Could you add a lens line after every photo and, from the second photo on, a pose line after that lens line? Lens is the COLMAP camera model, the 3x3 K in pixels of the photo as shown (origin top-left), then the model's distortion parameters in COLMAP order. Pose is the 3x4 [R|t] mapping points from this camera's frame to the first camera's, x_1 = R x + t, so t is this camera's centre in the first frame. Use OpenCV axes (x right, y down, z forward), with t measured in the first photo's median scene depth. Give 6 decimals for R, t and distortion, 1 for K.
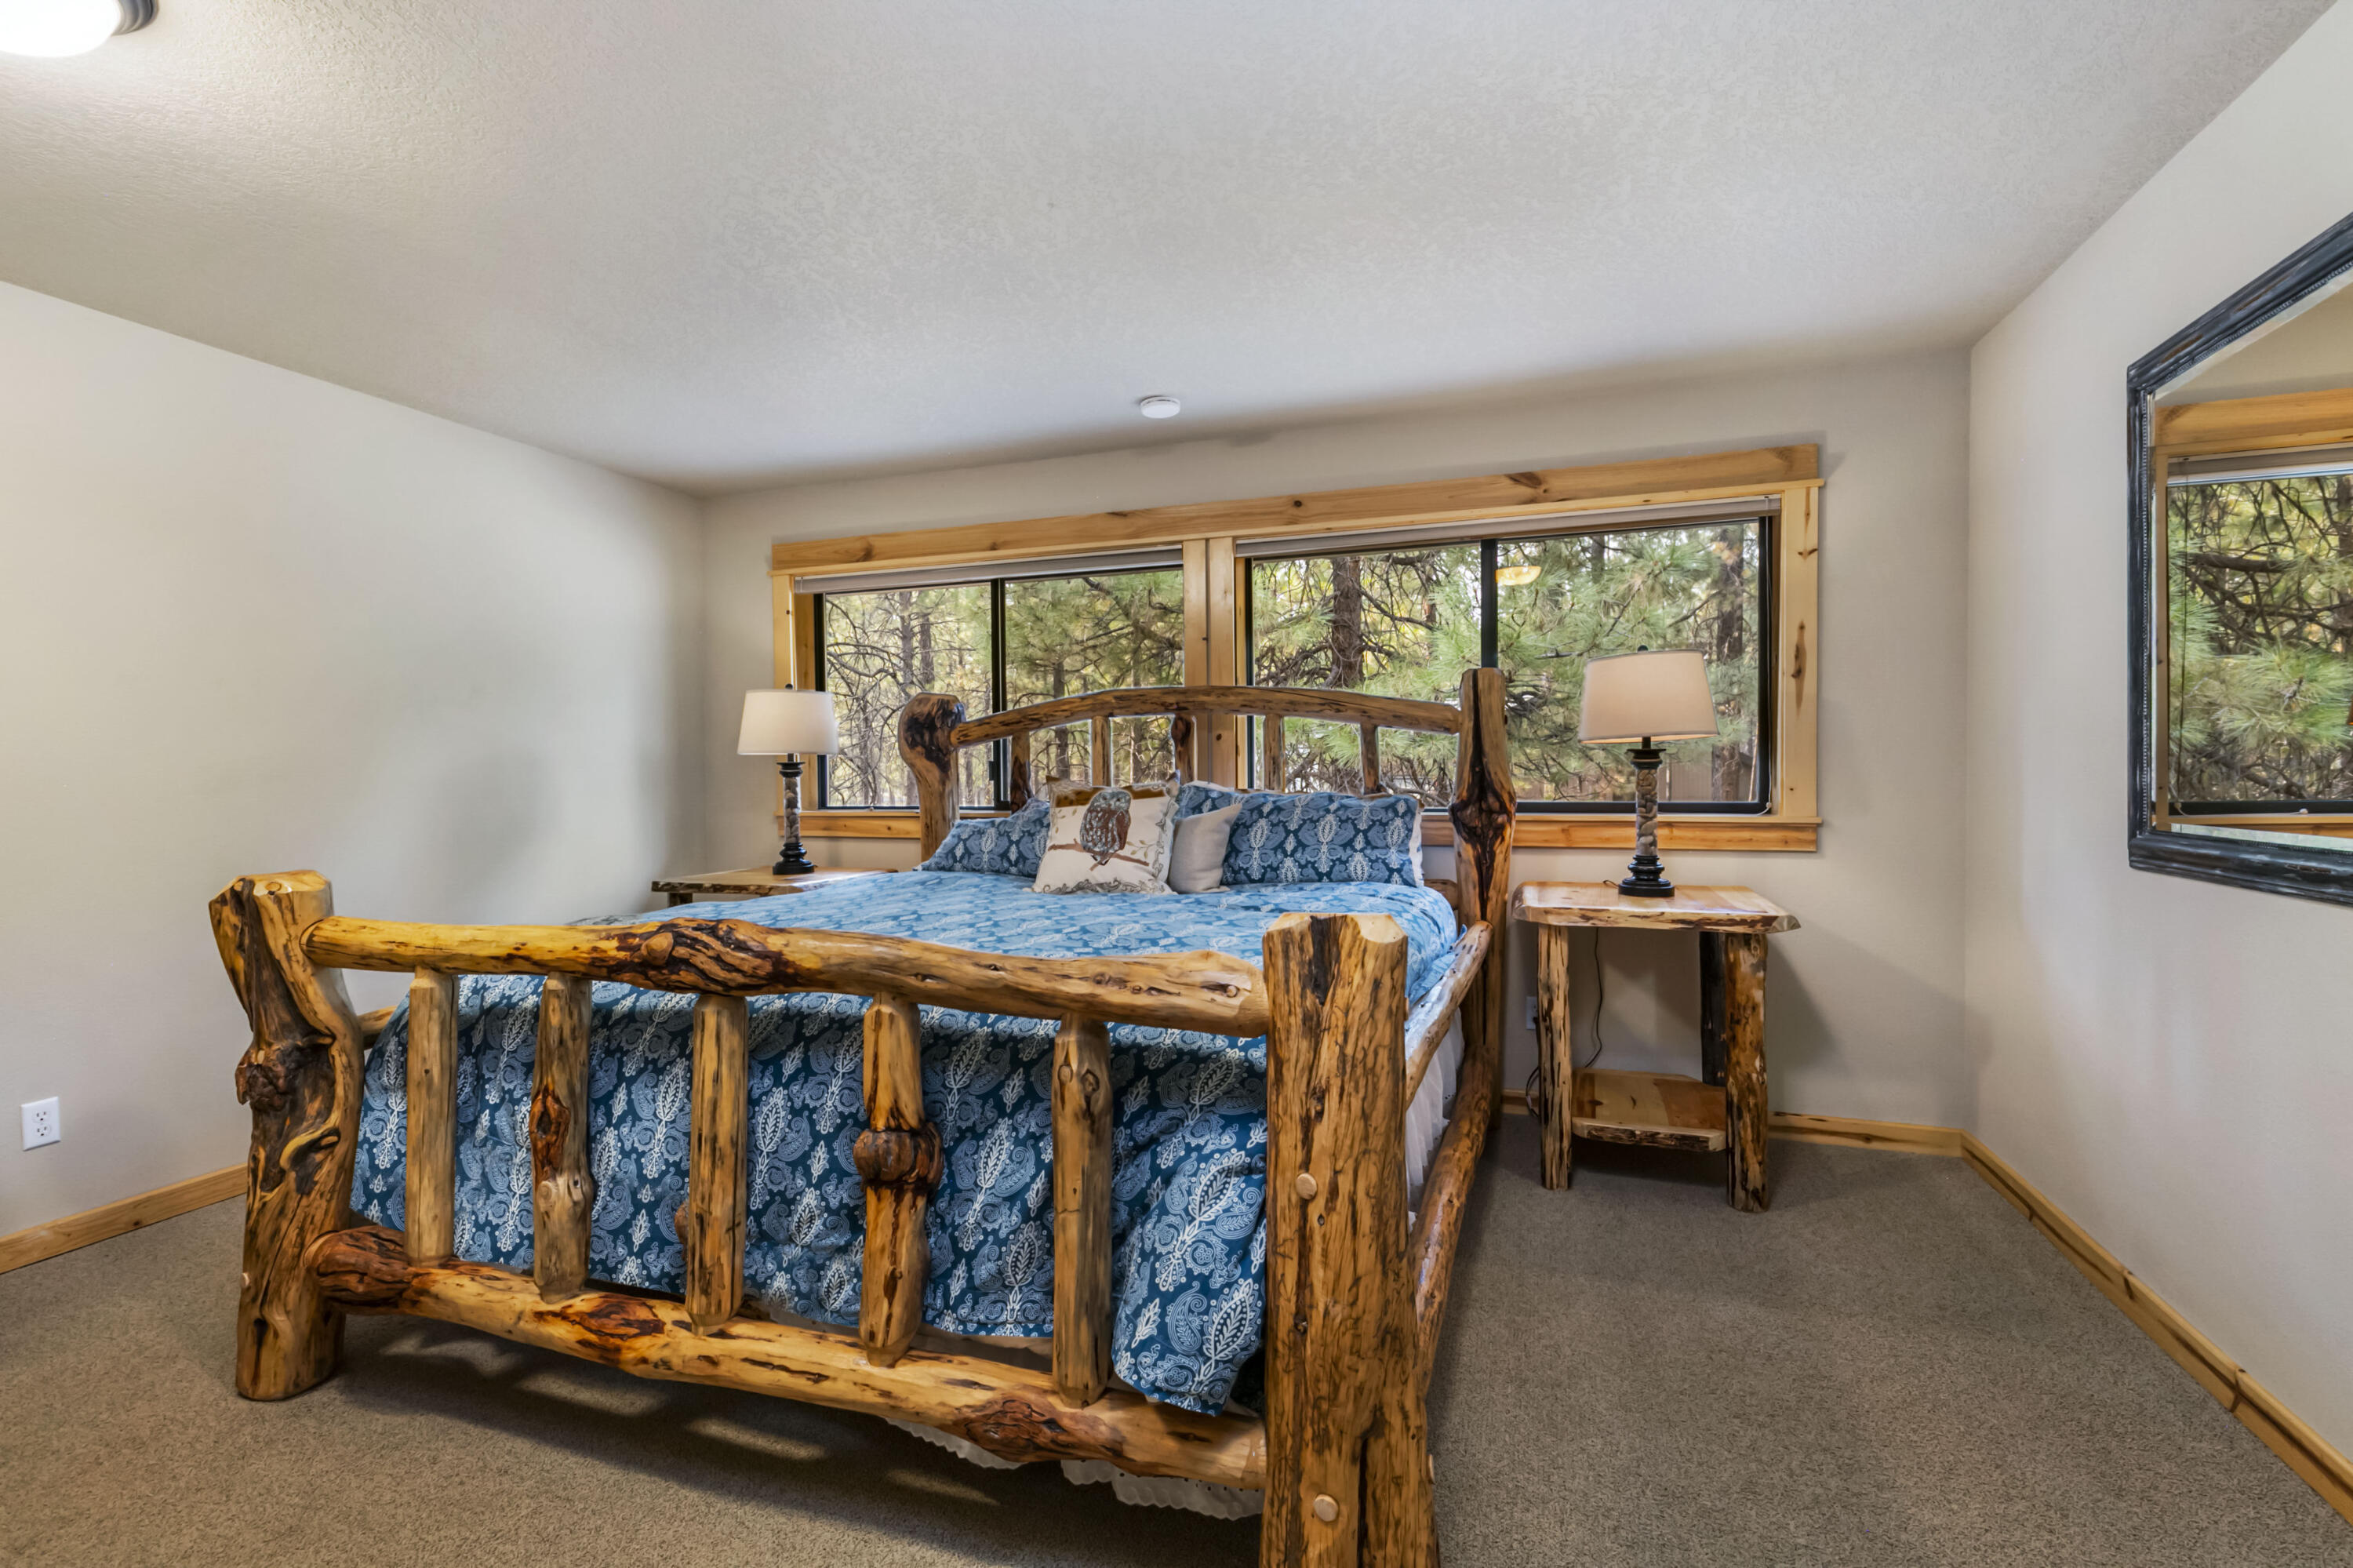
lens RADIAL K [[1070.3, 0, 1176.5], [0, 1070.3, 784.0], [0, 0, 1]] dist [0.000378, 0.000042]
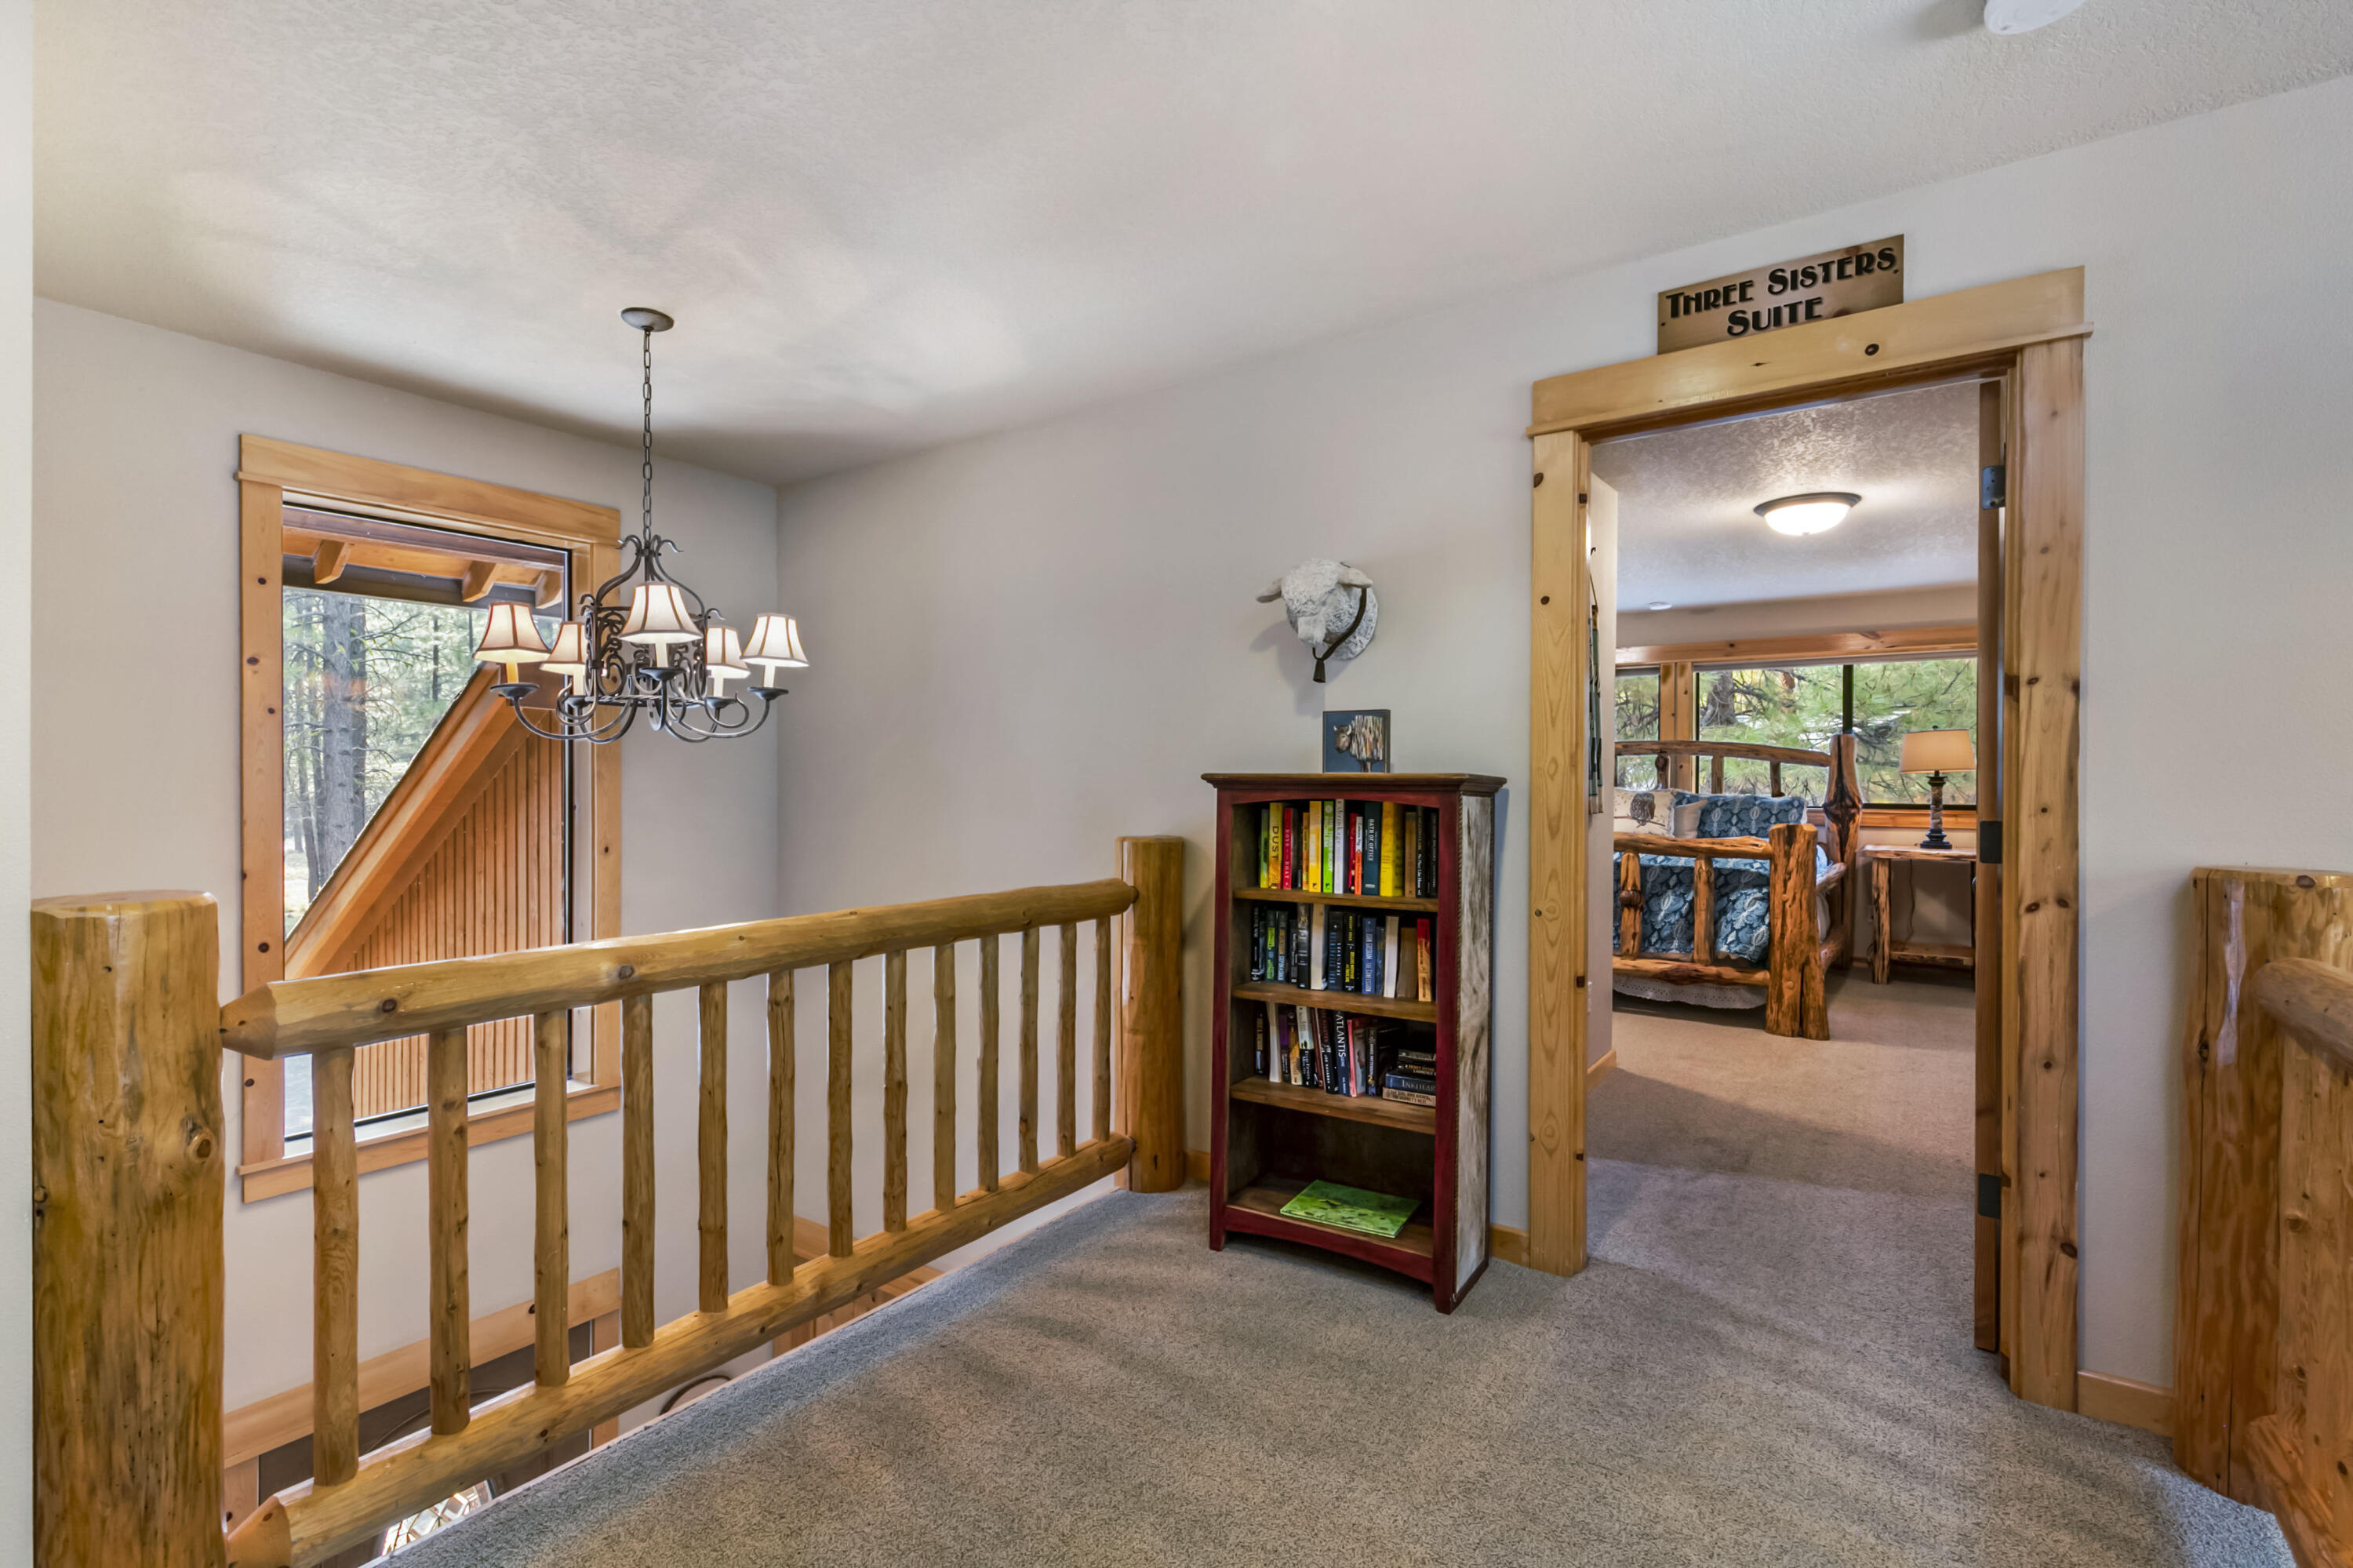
lens RADIAL K [[1020.3, 0, 1176.5], [0, 1020.3, 784.0], [0, 0, 1]] dist [0.028057, 0.000033]
pose [[0.956855, 0.019275, -0.289925, -0.403988], [-0.022181, 0.999731, -0.006742, 0.026714], [0.289718, 0.012882, 0.957025, -1.407464]]
